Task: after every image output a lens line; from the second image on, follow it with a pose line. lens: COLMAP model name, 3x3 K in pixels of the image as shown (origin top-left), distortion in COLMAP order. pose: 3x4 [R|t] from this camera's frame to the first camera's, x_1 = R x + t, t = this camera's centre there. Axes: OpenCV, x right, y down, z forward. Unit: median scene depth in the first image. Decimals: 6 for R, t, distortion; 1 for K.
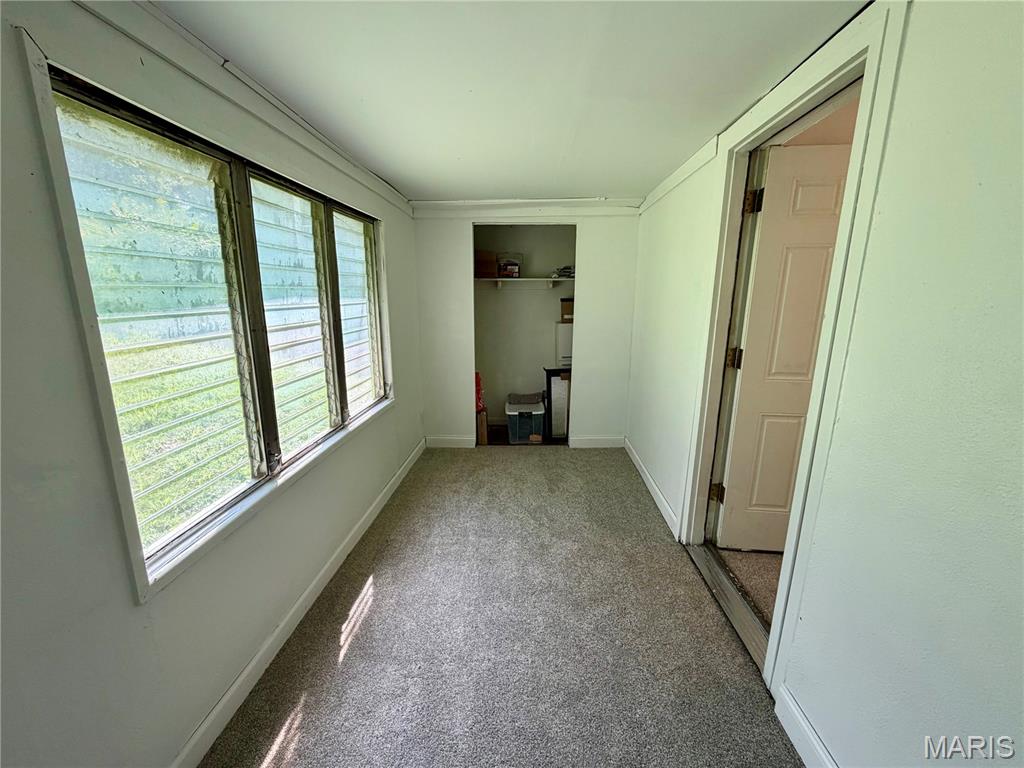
lens RADIAL K [[407.9, 0, 508.5], [0, 407.9, 384.5], [0, 0, 1]] dist [0.000493, 0.000531]
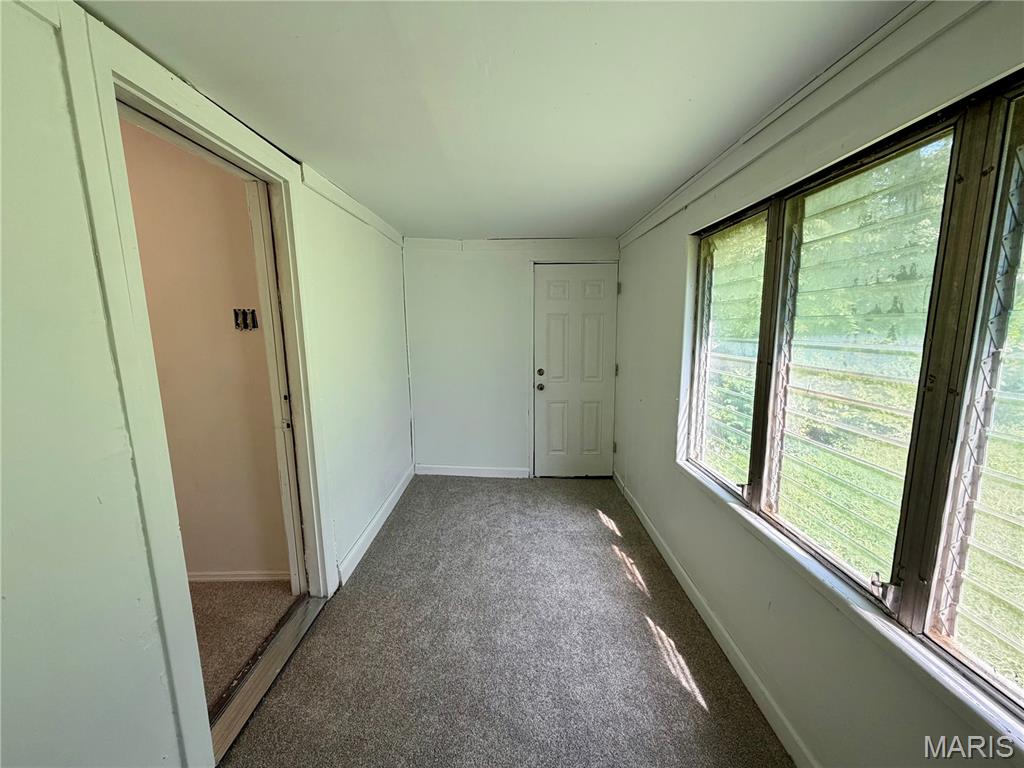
lens RADIAL K [[407.9, 0, 508.5], [0, 407.9, 384.5], [0, 0, 1]] dist [0.000493, 0.000531]
pose [[-0.998555, 0.017228, -0.050907, 0.054832], [-0.002283, 0.932772, 0.360459, -0.397183], [0.053694, 0.360054, -0.931385, 1.724508]]
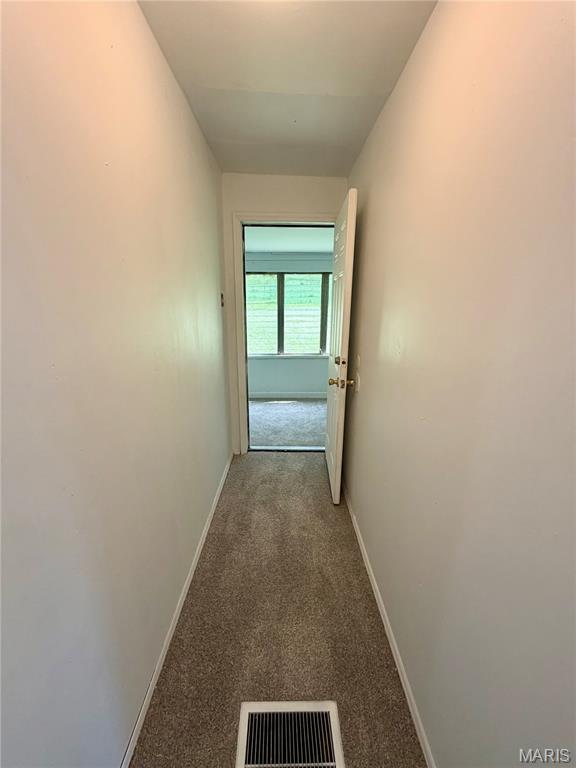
lens RADIAL K [[306.0, 0, 288.0], [0, 306.0, 384.0], [0, 0, 1]] dist [0.000493, 0.000531]
pose [[0.089327, 0.245589, -0.965250, 2.087464], [-0.222529, 0.949547, 0.221000, -0.146338], [0.970825, 0.195055, 0.139471, 0.724024]]
